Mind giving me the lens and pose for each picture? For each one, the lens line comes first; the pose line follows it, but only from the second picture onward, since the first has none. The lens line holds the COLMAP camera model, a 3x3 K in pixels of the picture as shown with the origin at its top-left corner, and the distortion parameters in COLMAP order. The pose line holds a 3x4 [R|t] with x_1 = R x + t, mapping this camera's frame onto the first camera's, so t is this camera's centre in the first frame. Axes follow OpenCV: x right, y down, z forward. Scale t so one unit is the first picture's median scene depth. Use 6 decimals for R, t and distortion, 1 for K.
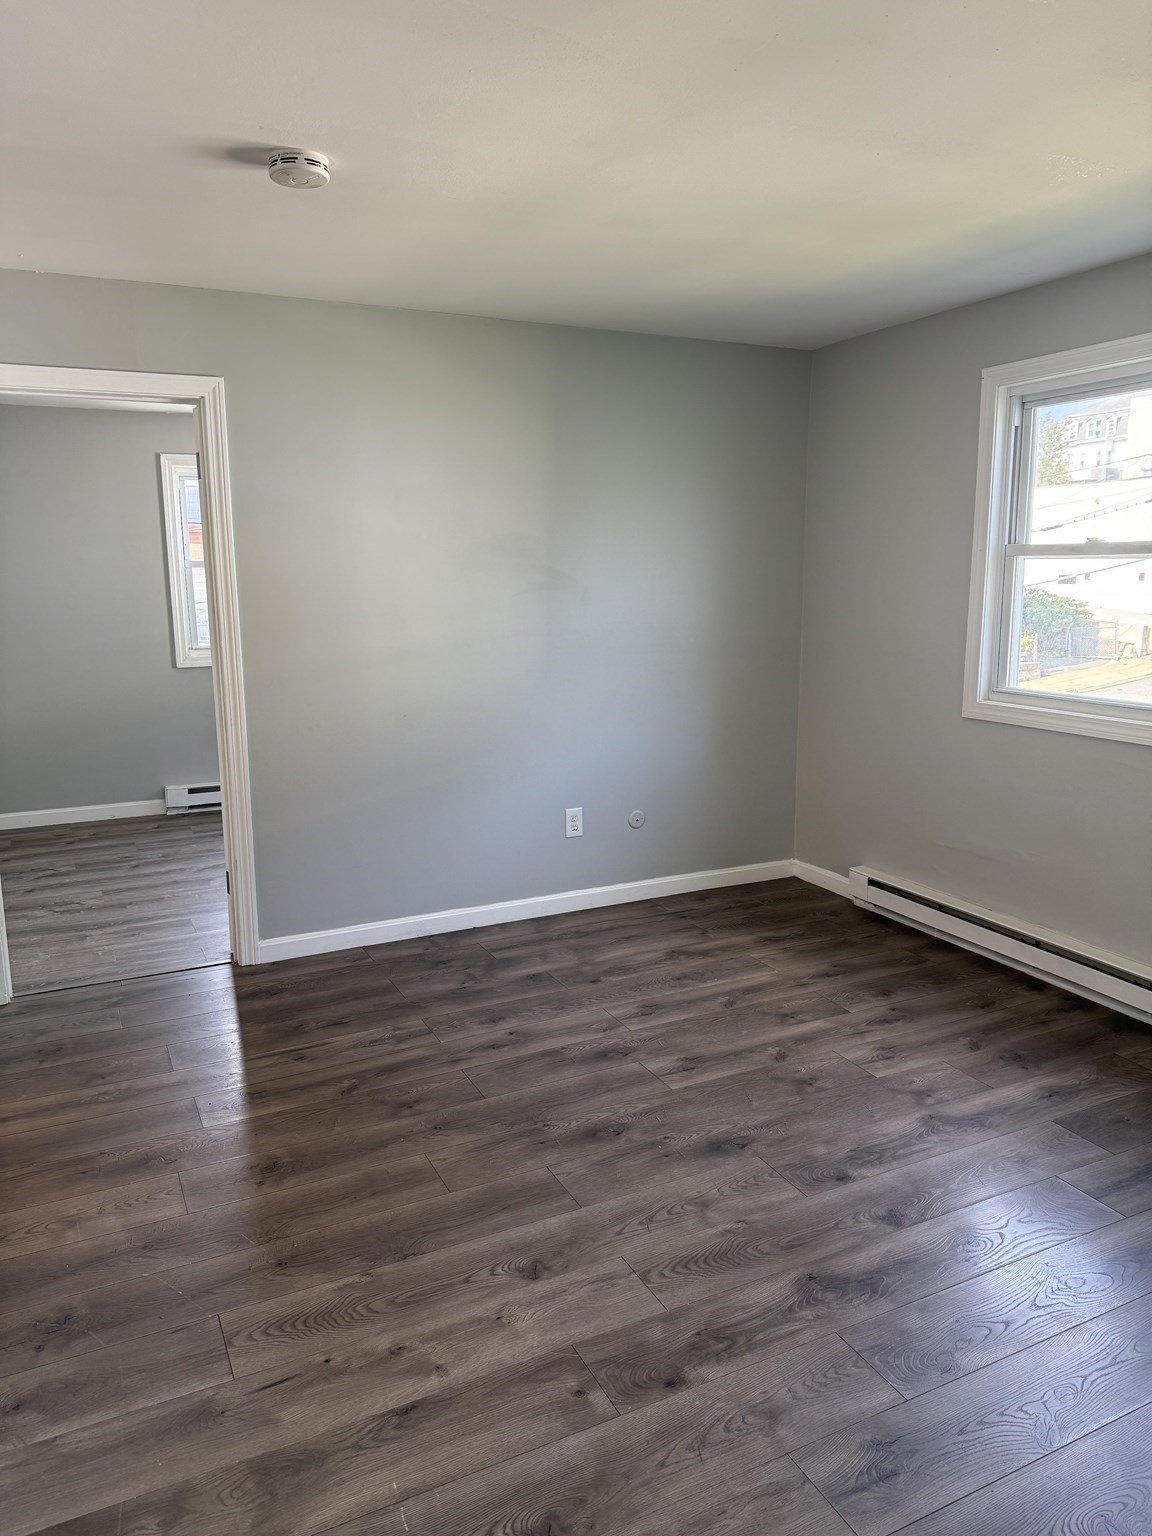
lens RADIAL K [[1071.9, 0, 576.0], [0, 1071.9, 768.0], [0, 0, 1]] dist [-0.004535, -0.002961]
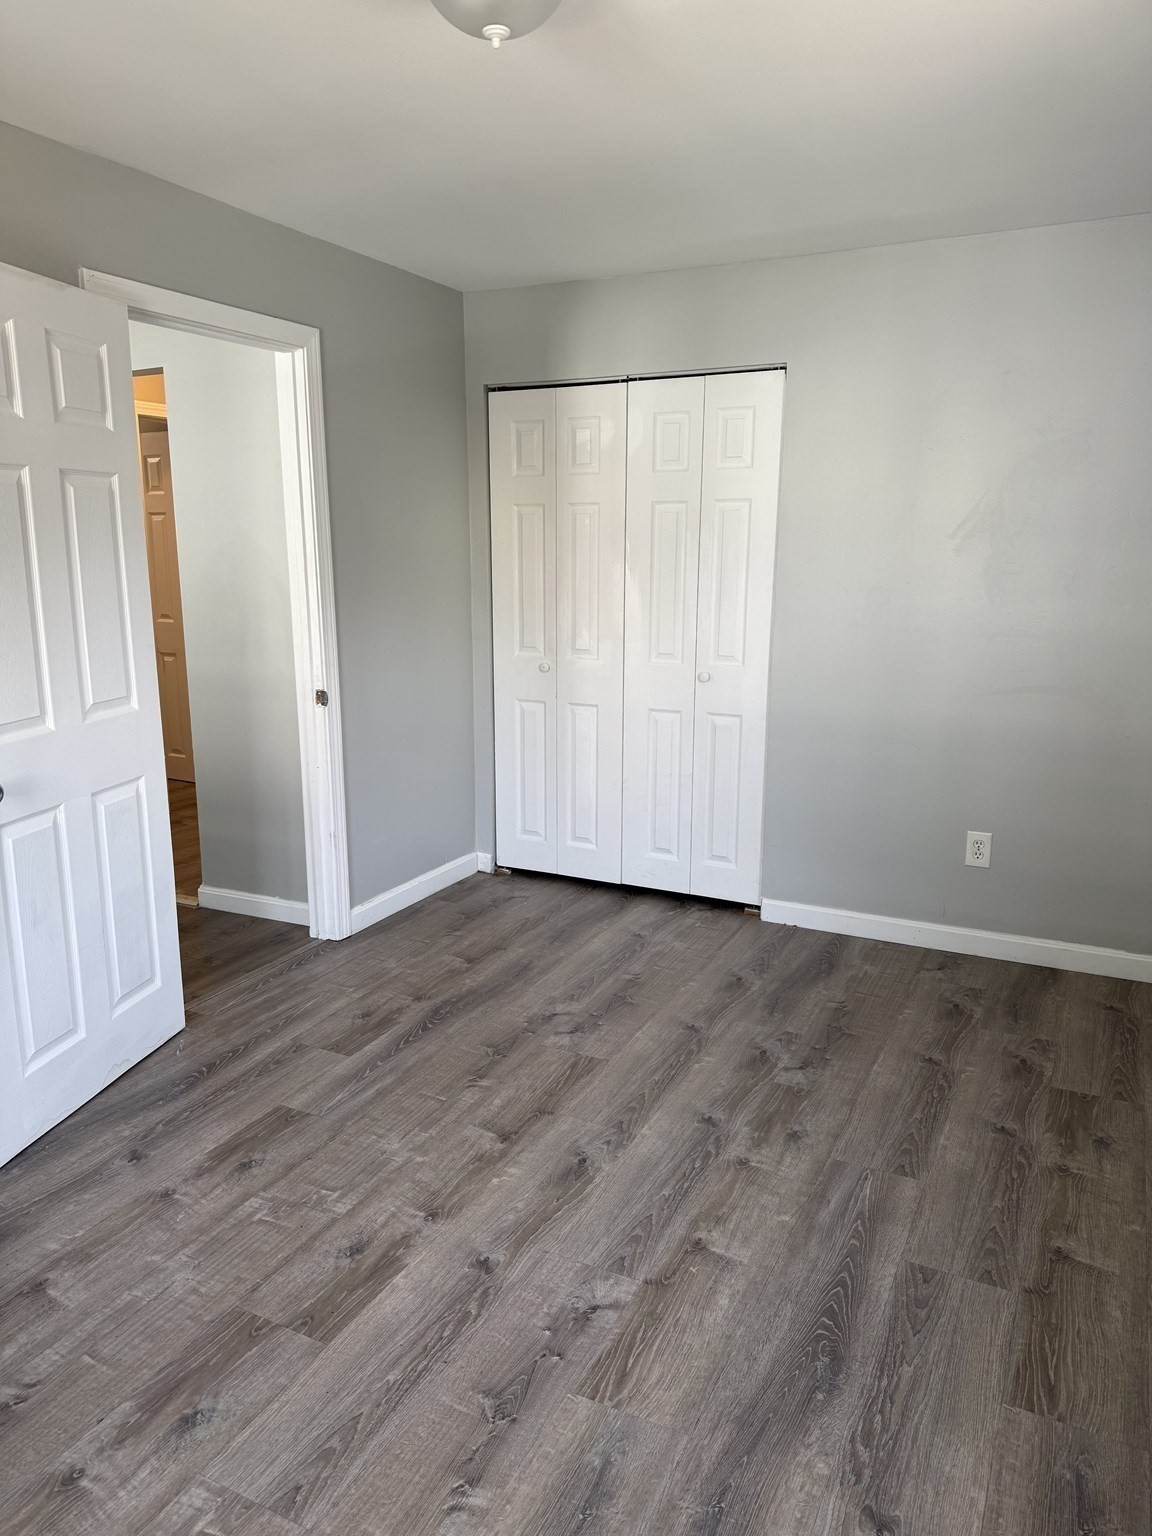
lens RADIAL K [[1071.9, 0, 576.0], [0, 1071.9, 768.0], [0, 0, 1]] dist [-0.004535, -0.002961]
pose [[-0.796136, 0.134181, -0.590054, -0.075338], [-0.105369, 0.929468, 0.353535, -0.201239], [0.595874, 0.343635, -0.725844, 1.096619]]
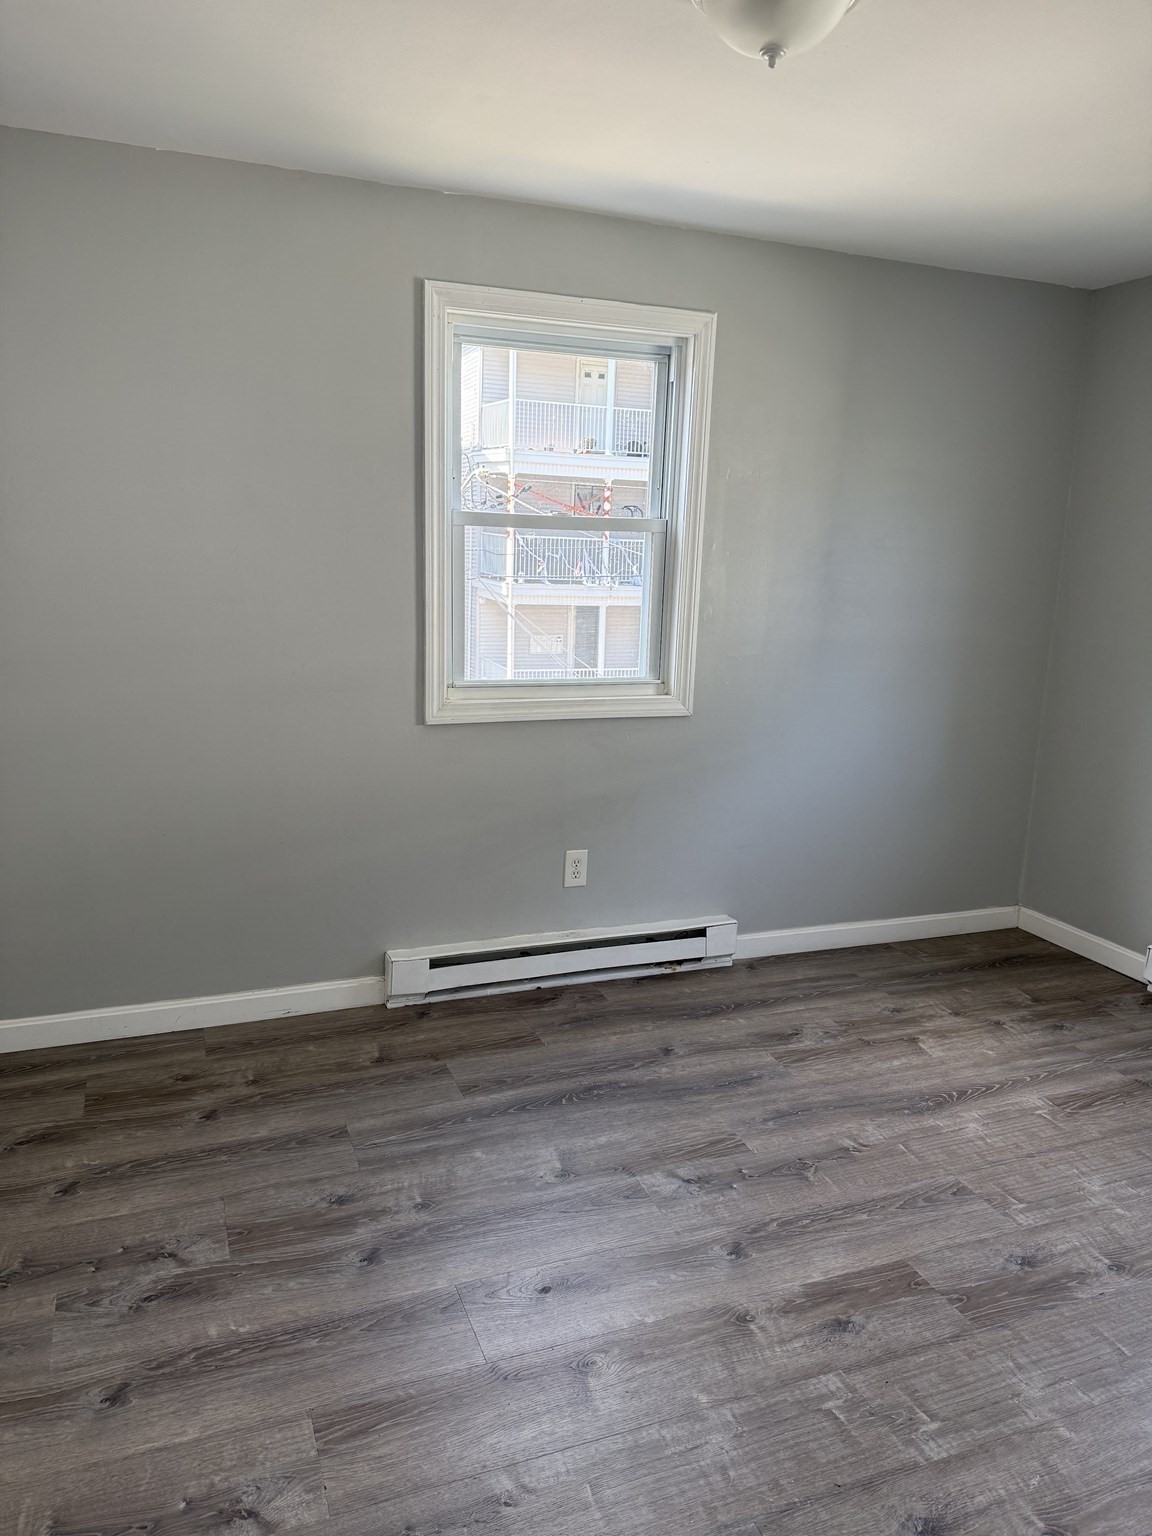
lens RADIAL K [[1071.9, 0, 576.0], [0, 1071.9, 768.0], [0, 0, 1]] dist [-0.004535, -0.002961]
pose [[0.995122, 0.057357, -0.080271, -0.269284], [-0.055022, 0.998004, 0.031004, -0.095270], [0.081889, -0.026436, 0.996291, 0.522739]]
